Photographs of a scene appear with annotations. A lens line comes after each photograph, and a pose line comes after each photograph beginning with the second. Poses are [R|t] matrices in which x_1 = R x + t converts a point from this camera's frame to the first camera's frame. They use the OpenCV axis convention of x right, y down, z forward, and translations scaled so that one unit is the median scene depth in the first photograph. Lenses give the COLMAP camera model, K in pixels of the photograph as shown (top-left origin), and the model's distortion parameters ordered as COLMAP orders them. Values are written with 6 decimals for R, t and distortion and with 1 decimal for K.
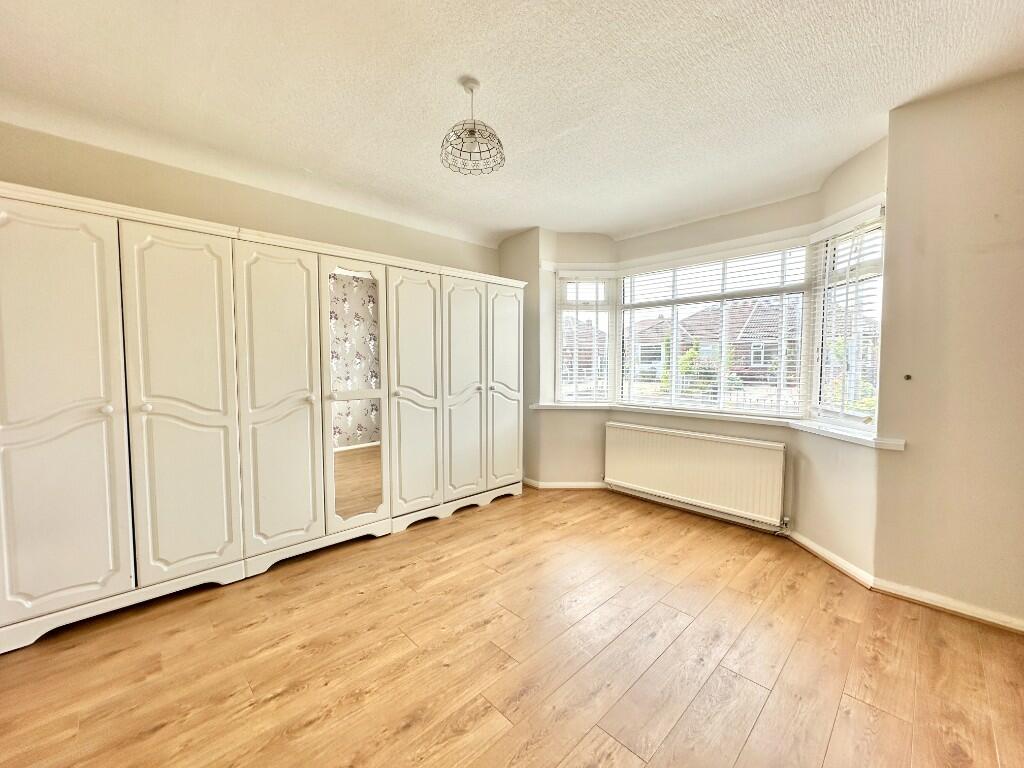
lens RADIAL K [[408.3, 0, 510.4], [0, 408.3, 383.8], [0, 0, 1]] dist [-0.004044, 0.000358]
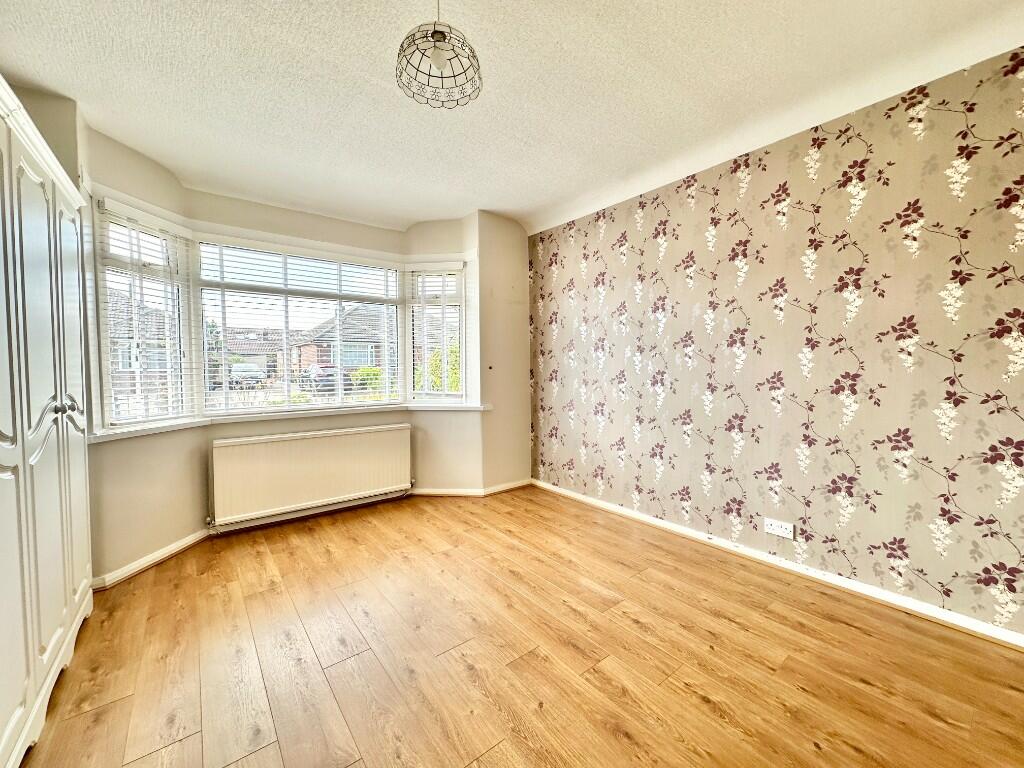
lens RADIAL K [[408.3, 0, 510.3], [0, 408.3, 382.4], [0, 0, 1]] dist [-0.004044, 0.000358]
pose [[0.096442, -0.041755, 0.994462, -0.545307], [0.055934, 0.997768, 0.036469, -0.009116], [-0.993766, 0.052107, 0.098562, 0.525038]]
